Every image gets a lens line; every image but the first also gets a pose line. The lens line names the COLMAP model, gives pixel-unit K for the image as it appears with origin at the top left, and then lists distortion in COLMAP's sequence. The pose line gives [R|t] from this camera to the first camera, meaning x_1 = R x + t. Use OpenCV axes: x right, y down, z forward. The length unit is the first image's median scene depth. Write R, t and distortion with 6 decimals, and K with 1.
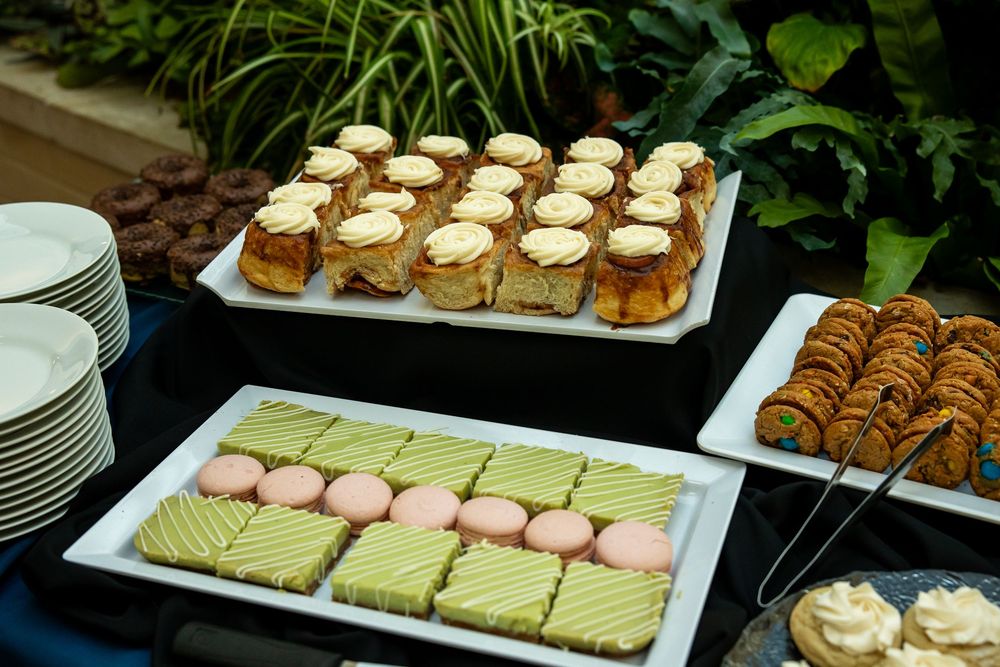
lens RADIAL K [[1271.9, 0, 499.6], [0, 1271.9, 334.4], [0, 0, 1]] dist [-0.026531, 0.000000]
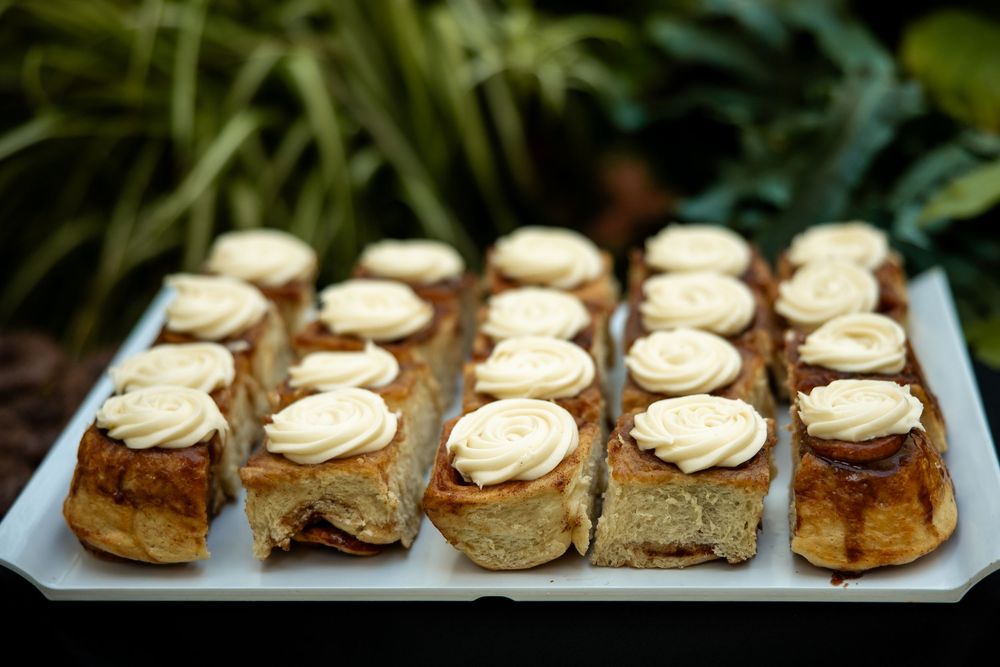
lens RADIAL K [[1805.4, 0, 500.5], [0, 1805.4, 333.3], [0, 0, 1]] dist [0.068011, 0.000000]
pose [[0.986666, -0.069055, 0.147382, -0.139315], [0.085599, 0.990346, -0.109034, -0.034115], [-0.138429, 0.120196, 0.983051, 0.265511]]
